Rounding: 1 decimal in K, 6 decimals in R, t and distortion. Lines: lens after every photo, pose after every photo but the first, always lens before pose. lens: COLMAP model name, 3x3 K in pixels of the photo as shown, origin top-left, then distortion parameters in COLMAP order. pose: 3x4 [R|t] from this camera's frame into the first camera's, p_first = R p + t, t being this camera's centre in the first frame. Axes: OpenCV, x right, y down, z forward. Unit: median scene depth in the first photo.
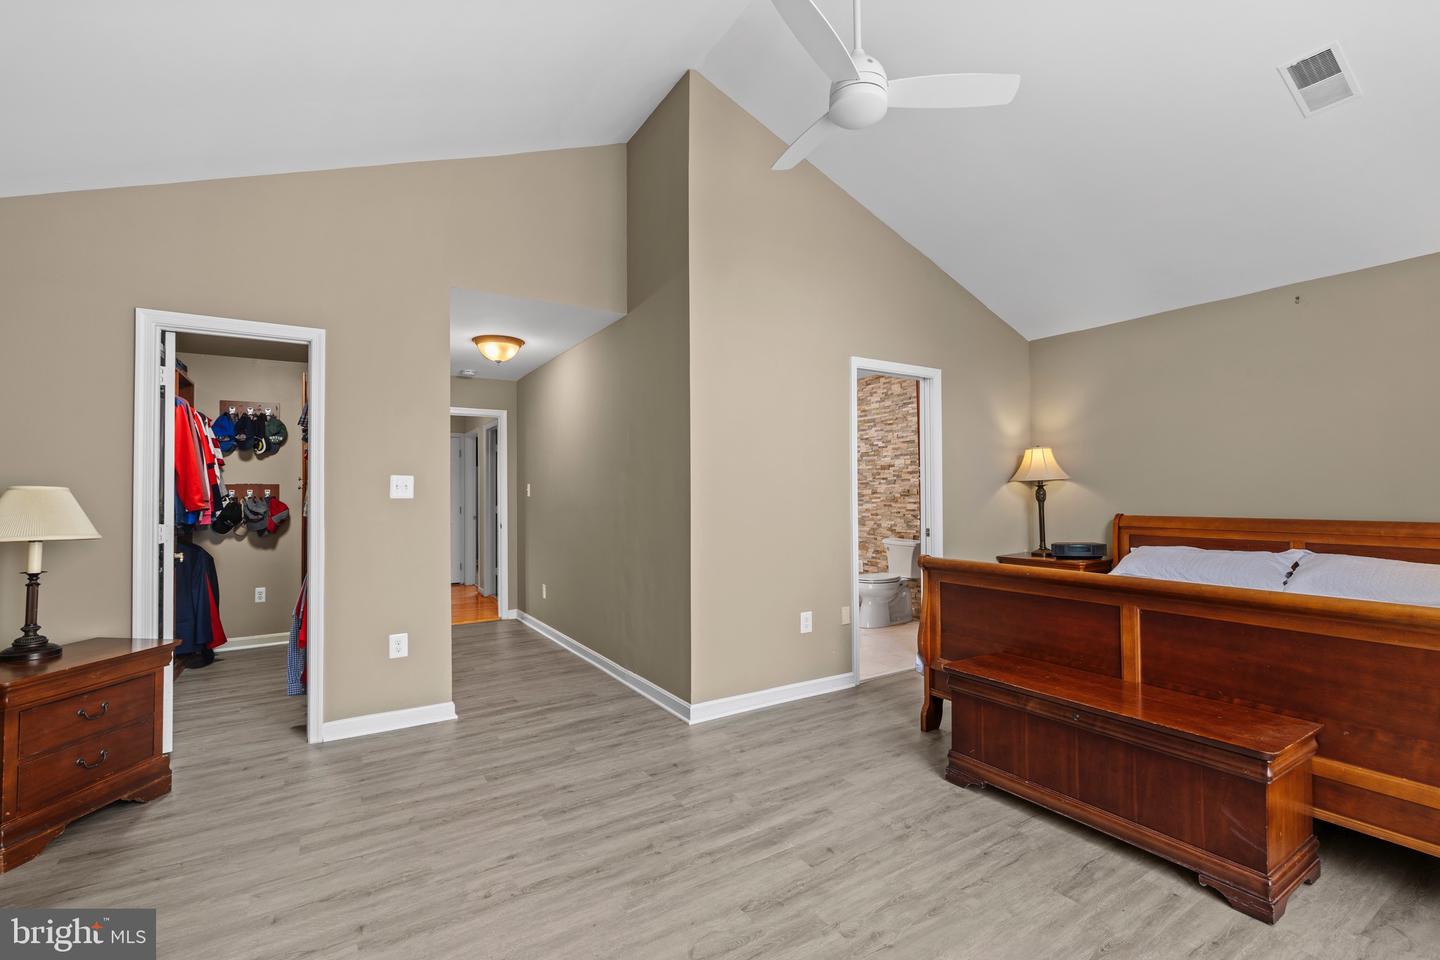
lens RADIAL K [[639.6, 0, 718.1], [0, 639.6, 483.2], [0, 0, 1]] dist [-0.006665, 0.000327]
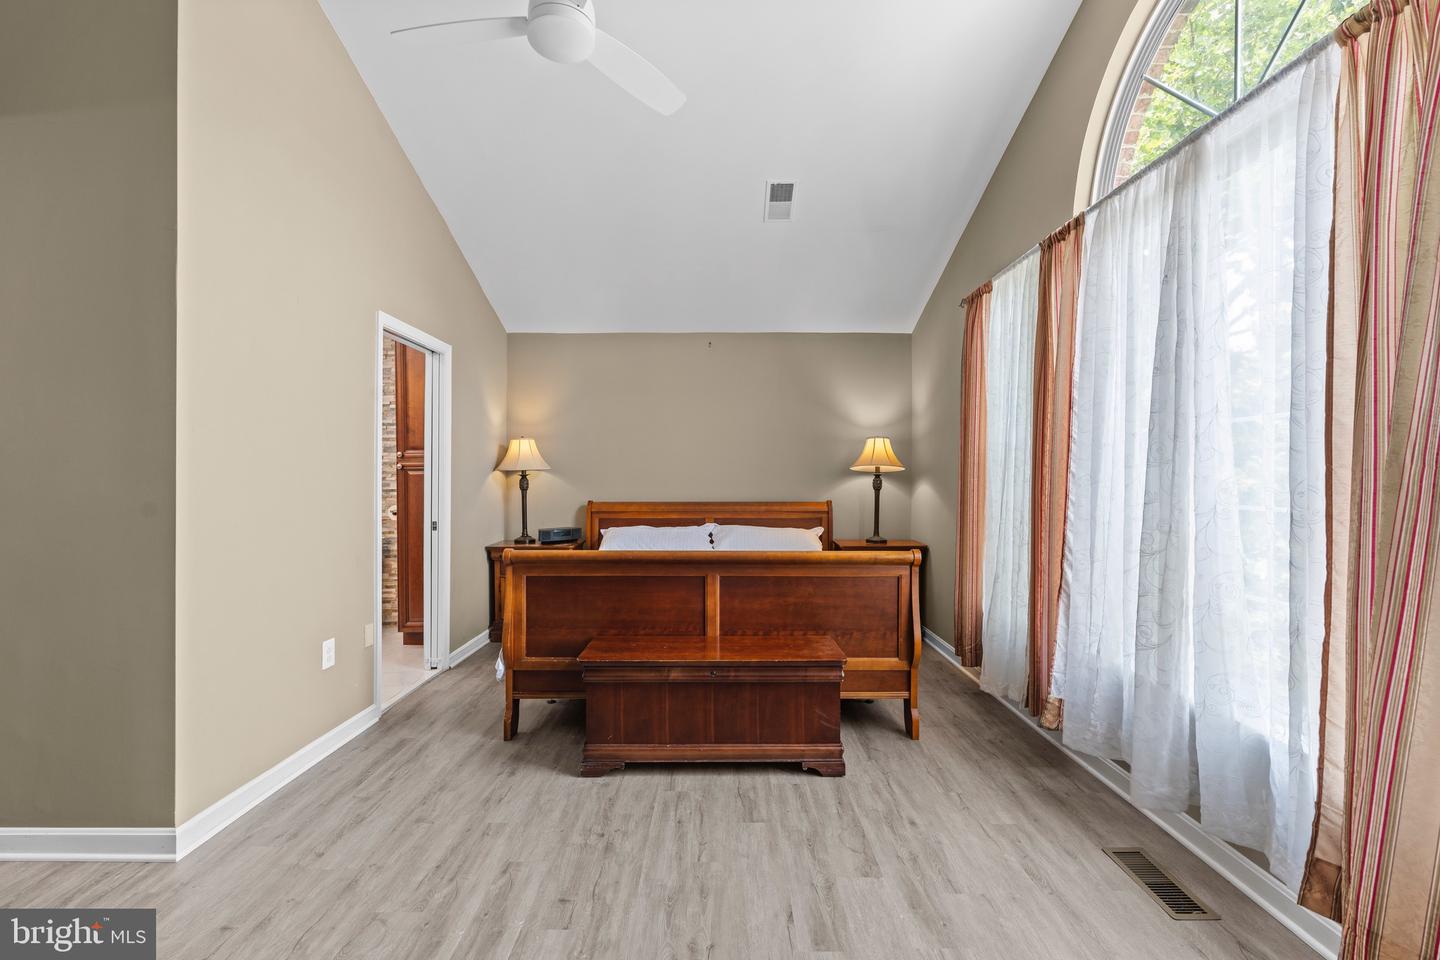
lens RADIAL K [[639.6, 0, 716.5], [0, 639.6, 482.6], [0, 0, 1]] dist [-0.006665, 0.000327]
pose [[0.529819, 0.003413, 0.848104, -0.374439], [-0.017037, 0.999833, 0.006619, 0.007137], [-0.847939, -0.017956, 0.529789, 0.329153]]
